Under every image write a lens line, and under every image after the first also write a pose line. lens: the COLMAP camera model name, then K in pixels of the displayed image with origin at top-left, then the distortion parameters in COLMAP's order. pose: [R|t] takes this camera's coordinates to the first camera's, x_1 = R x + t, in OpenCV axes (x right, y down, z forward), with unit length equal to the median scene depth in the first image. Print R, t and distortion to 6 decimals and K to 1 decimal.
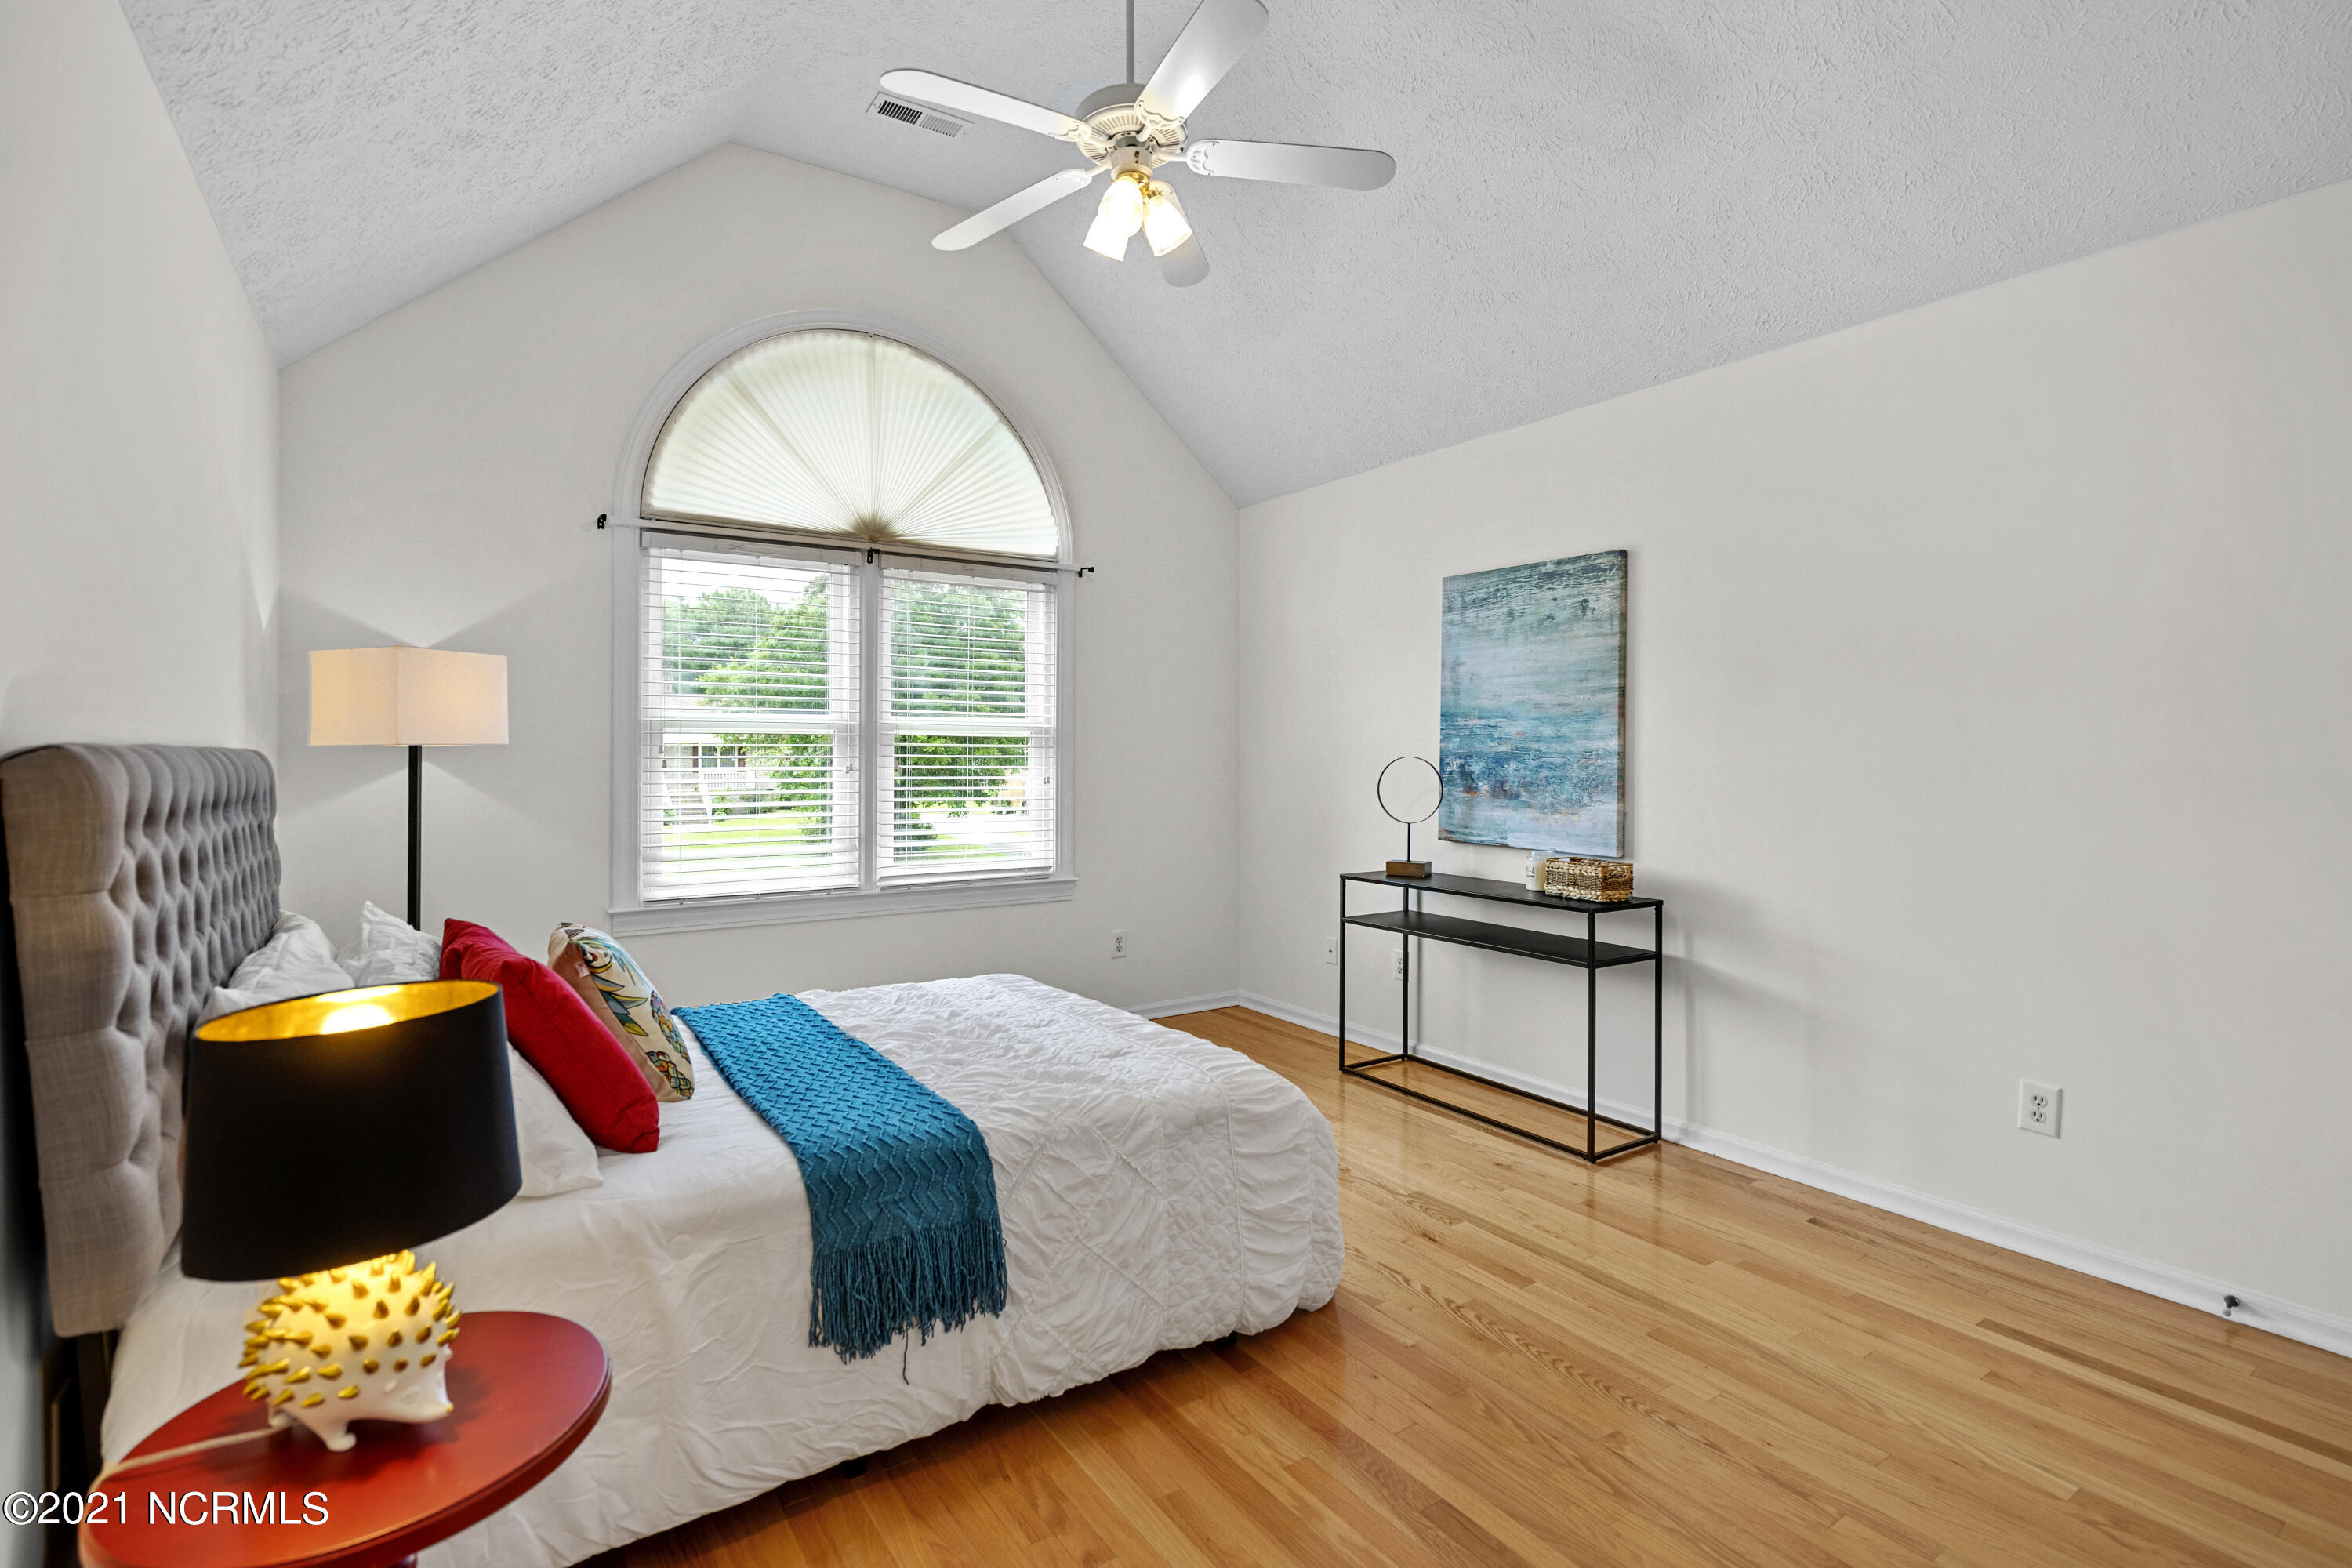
lens RADIAL K [[1086.6, 0, 1174.8], [0, 1086.6, 735.6], [0, 0, 1]] dist [-0.002484, 0.000042]
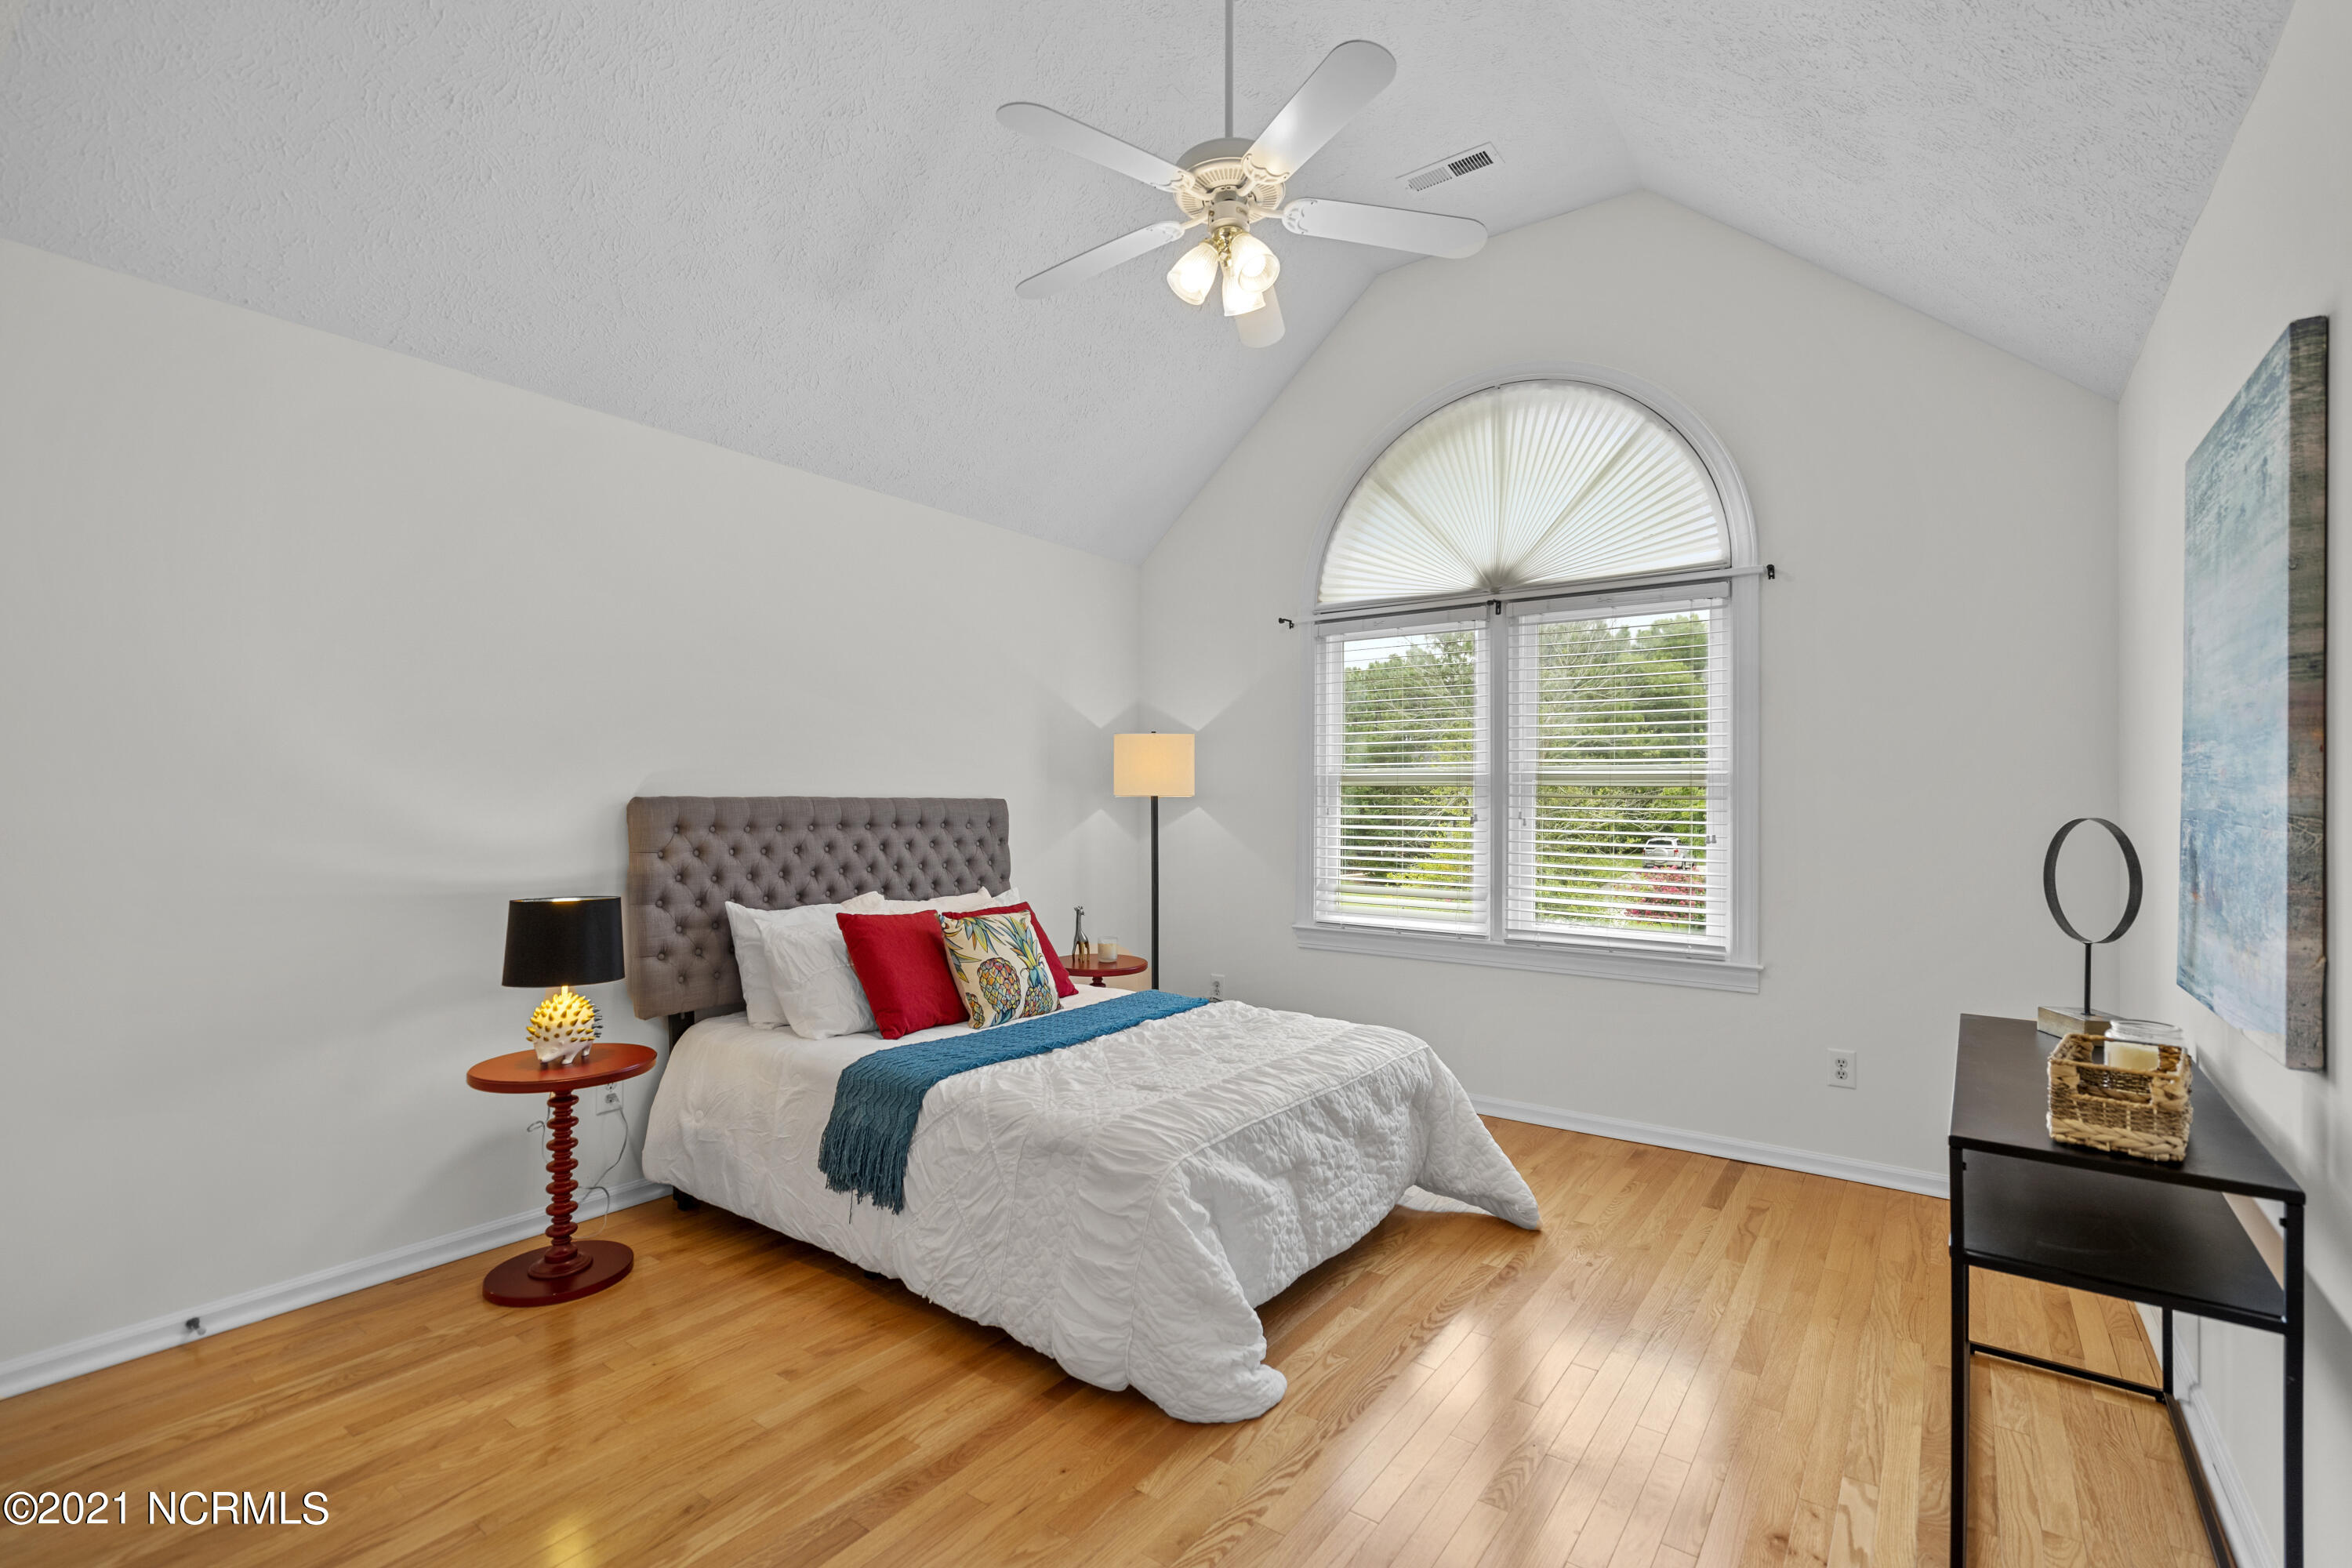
lens RADIAL K [[1063.0, 0, 1176.0], [0, 1063.0, 784.0], [0, 0, 1]] dist [-0.003331, -0.000306]
pose [[0.334491, -0.010243, -0.942343, 0.582840], [0.009411, 0.999927, -0.007528, 0.002444], [0.942352, -0.006351, 0.334563, 0.422053]]
